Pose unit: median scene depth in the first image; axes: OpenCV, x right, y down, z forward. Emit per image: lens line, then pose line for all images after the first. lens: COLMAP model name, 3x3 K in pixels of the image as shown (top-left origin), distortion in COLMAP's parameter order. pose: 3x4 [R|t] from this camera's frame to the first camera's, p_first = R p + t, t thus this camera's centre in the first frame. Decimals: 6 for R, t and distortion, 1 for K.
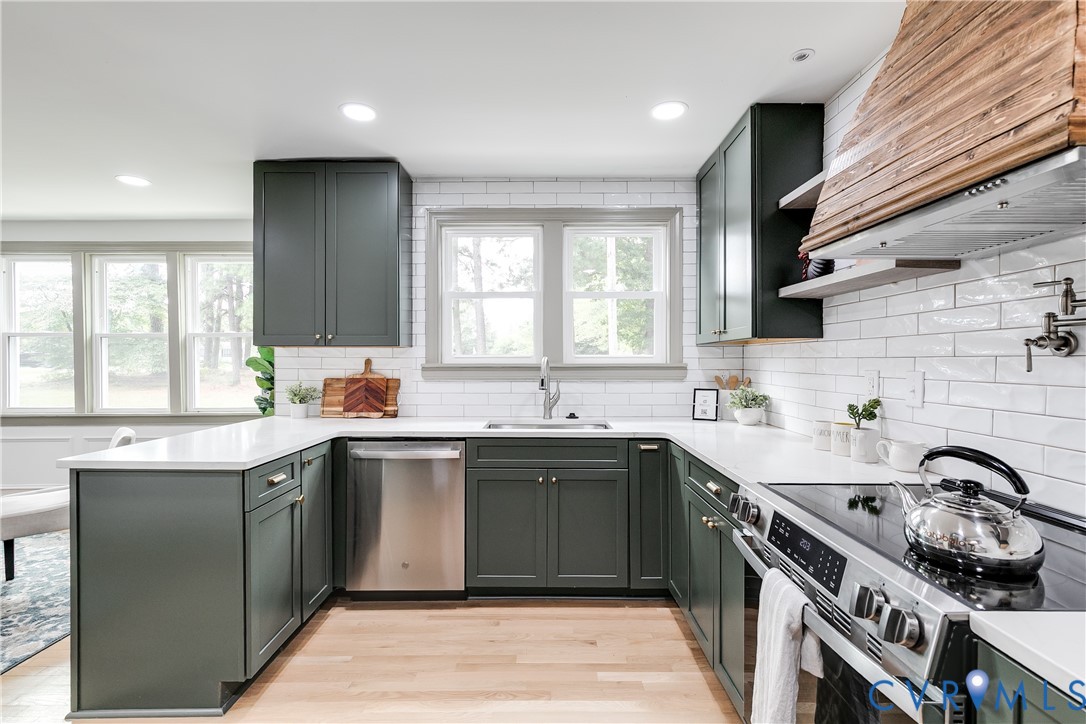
lens RADIAL K [[489.1, 0, 543.0], [0, 489.1, 362.0], [0, 0, 1]] dist [0.002063, 0.000426]
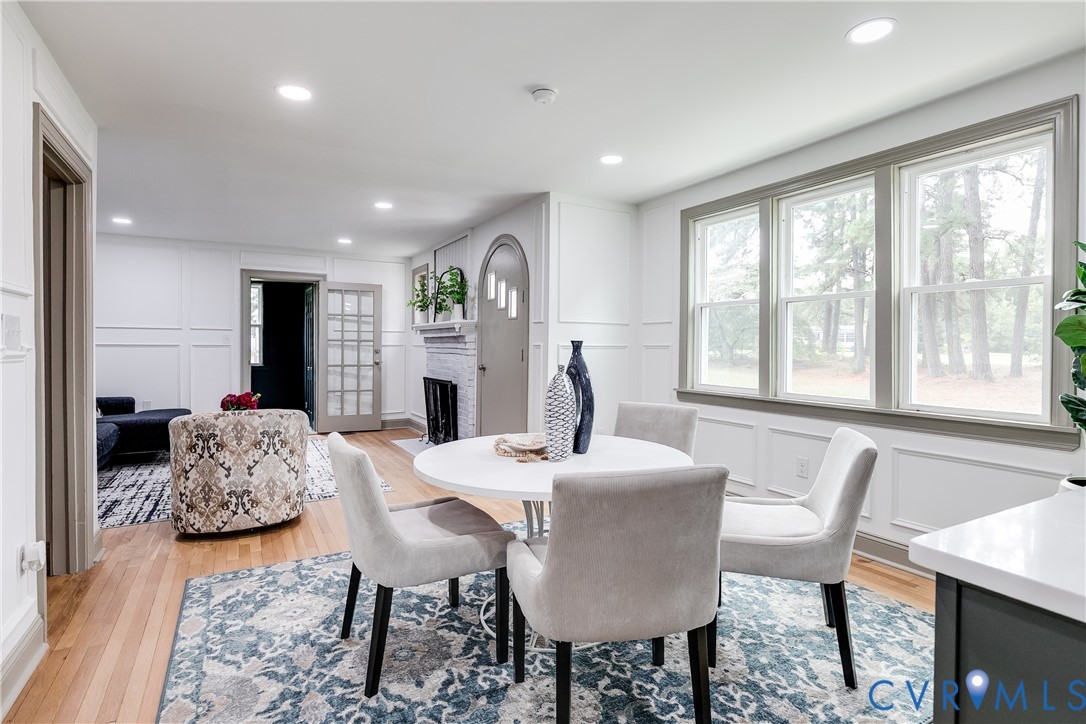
lens RADIAL K [[554.4, 0, 543.8], [0, 554.4, 349.8], [0, 0, 1]] dist [-0.000125, -0.000068]
pose [[0.487710, 0.013077, -0.872908, -0.320138], [-0.010335, 0.999904, 0.009205, 0.021753], [0.872944, 0.004532, 0.487799, 0.229525]]
